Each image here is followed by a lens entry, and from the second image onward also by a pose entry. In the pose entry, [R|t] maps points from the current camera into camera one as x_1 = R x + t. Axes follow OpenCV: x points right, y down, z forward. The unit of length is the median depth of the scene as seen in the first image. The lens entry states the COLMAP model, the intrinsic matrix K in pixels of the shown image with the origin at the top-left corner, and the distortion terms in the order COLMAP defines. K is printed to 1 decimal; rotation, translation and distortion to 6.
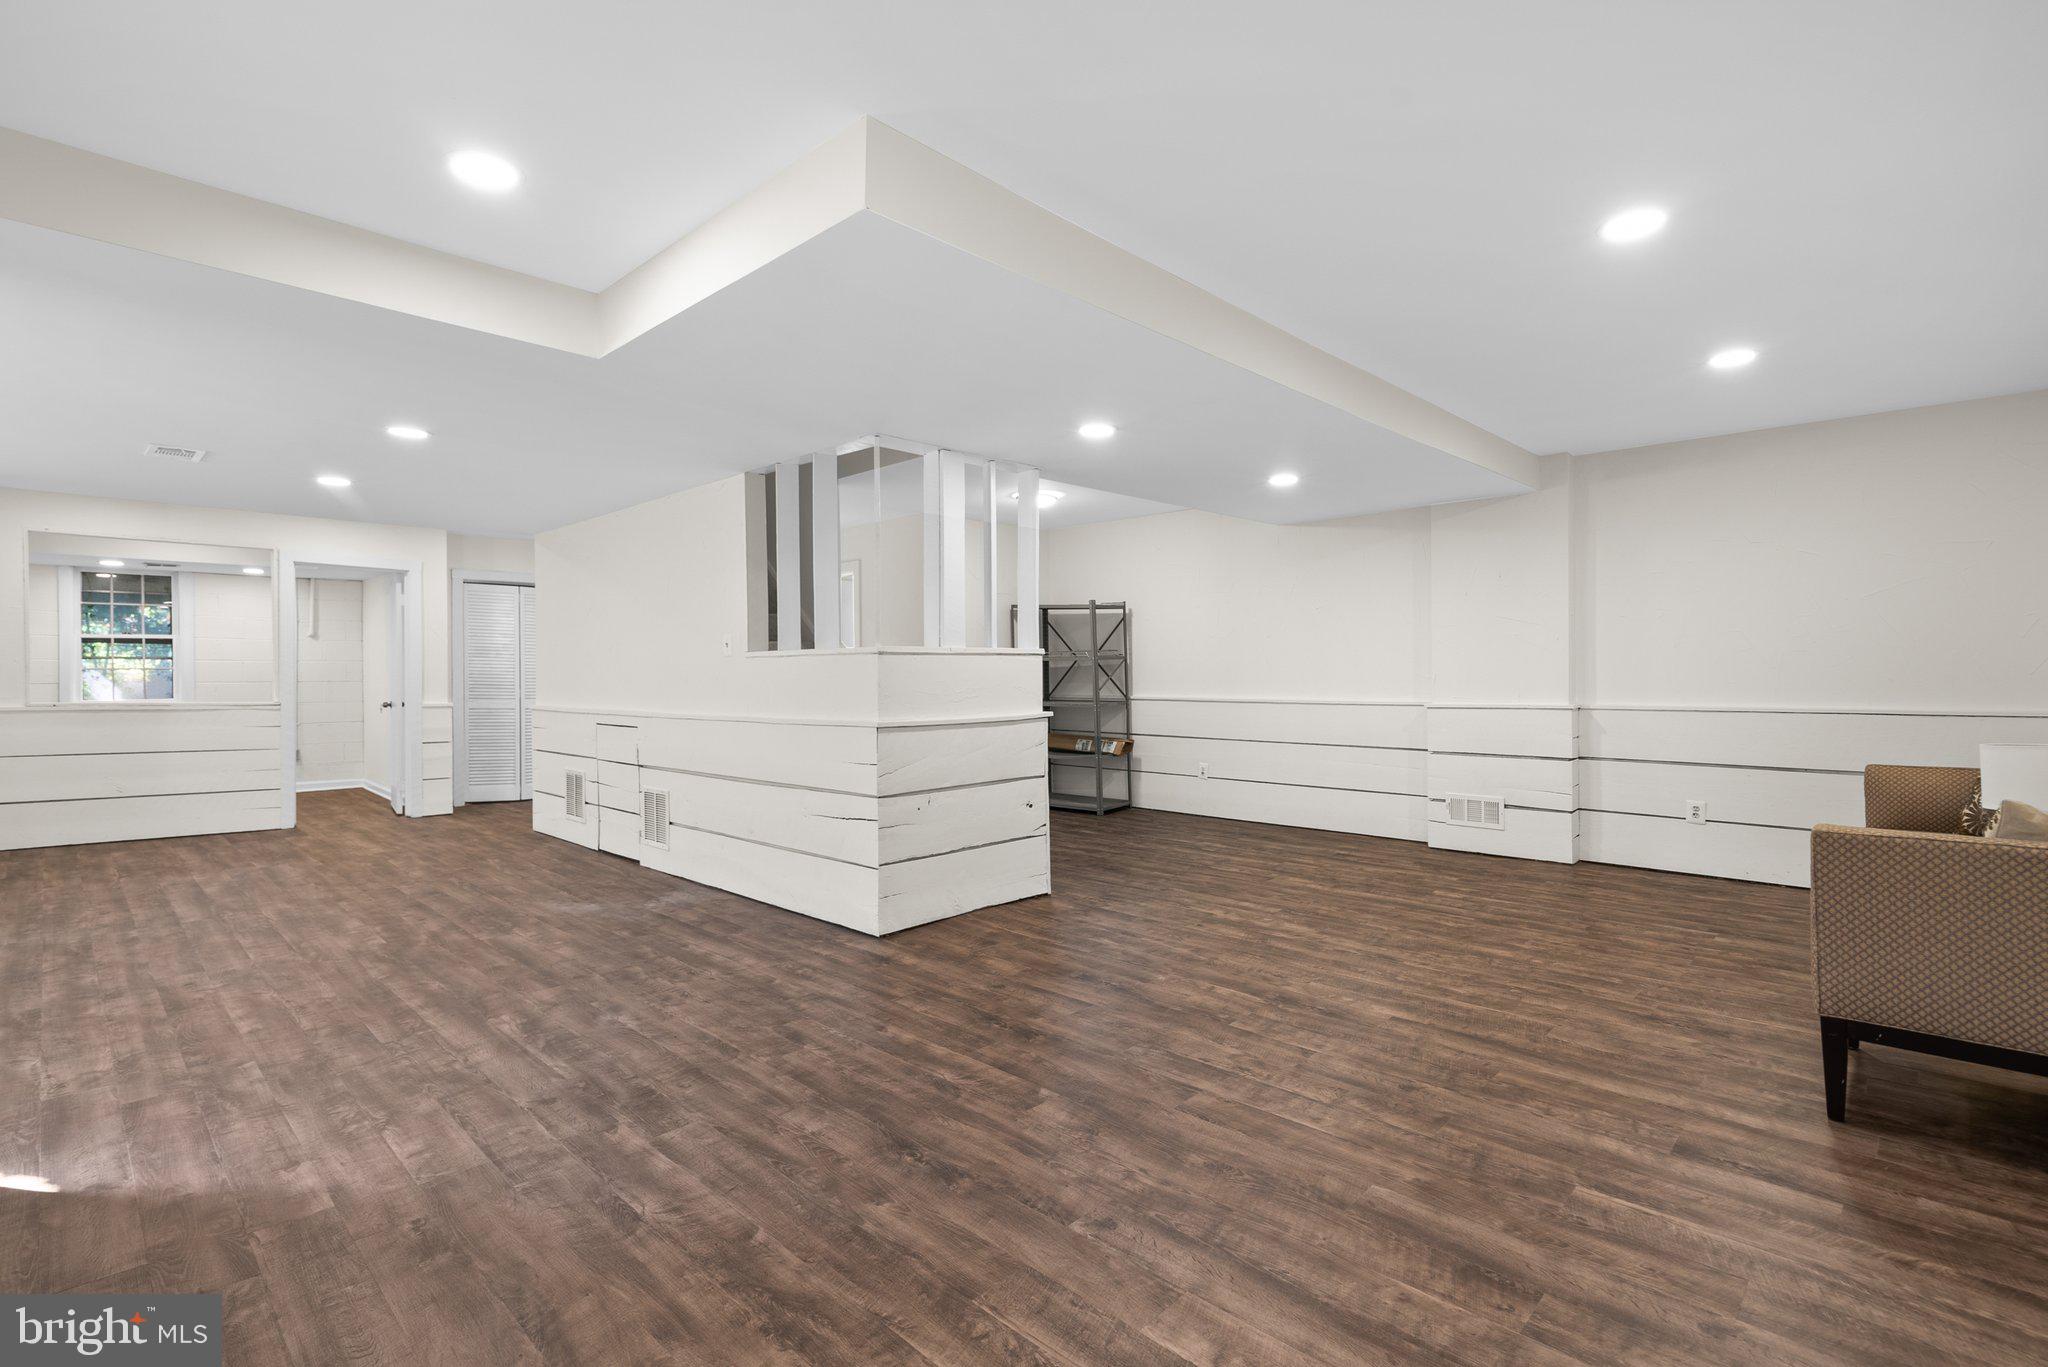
lens RADIAL K [[953.7, 0, 1026.4], [0, 953.7, 678.4], [0, 0, 1]] dist [-0.001366, -0.000082]
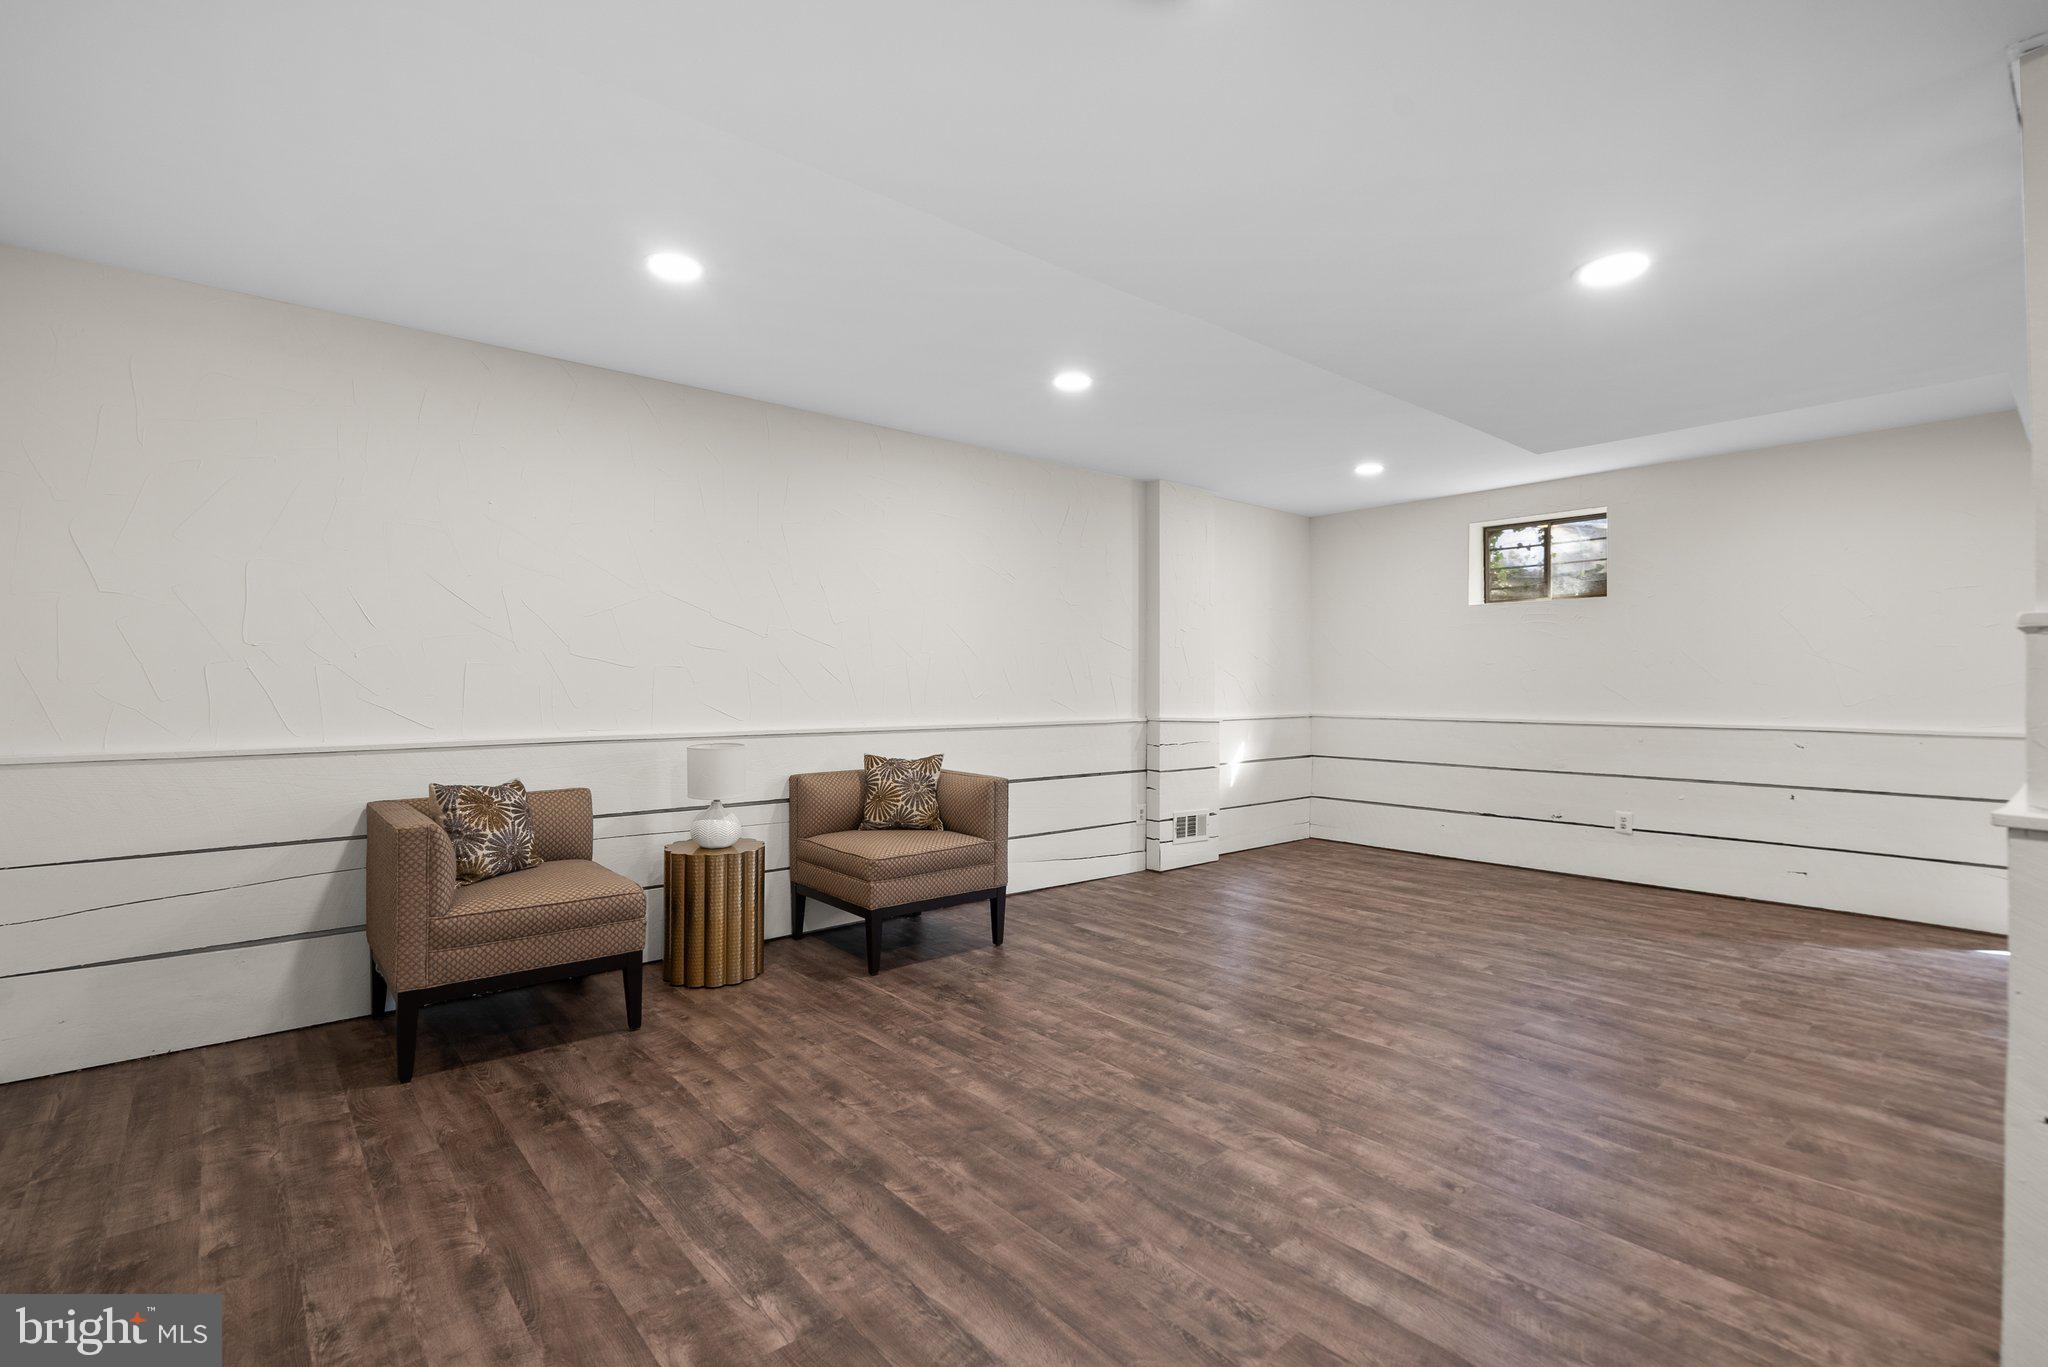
lens RADIAL K [[953.7, 0, 1022.2], [0, 953.7, 682.5], [0, 0, 1]] dist [-0.001366, -0.000082]
pose [[-0.995762, 0.006327, 0.091753, 0.462471], [0.006586, 0.999975, 0.002521, -0.014243], [-0.091735, 0.003114, -0.995779, 1.961183]]
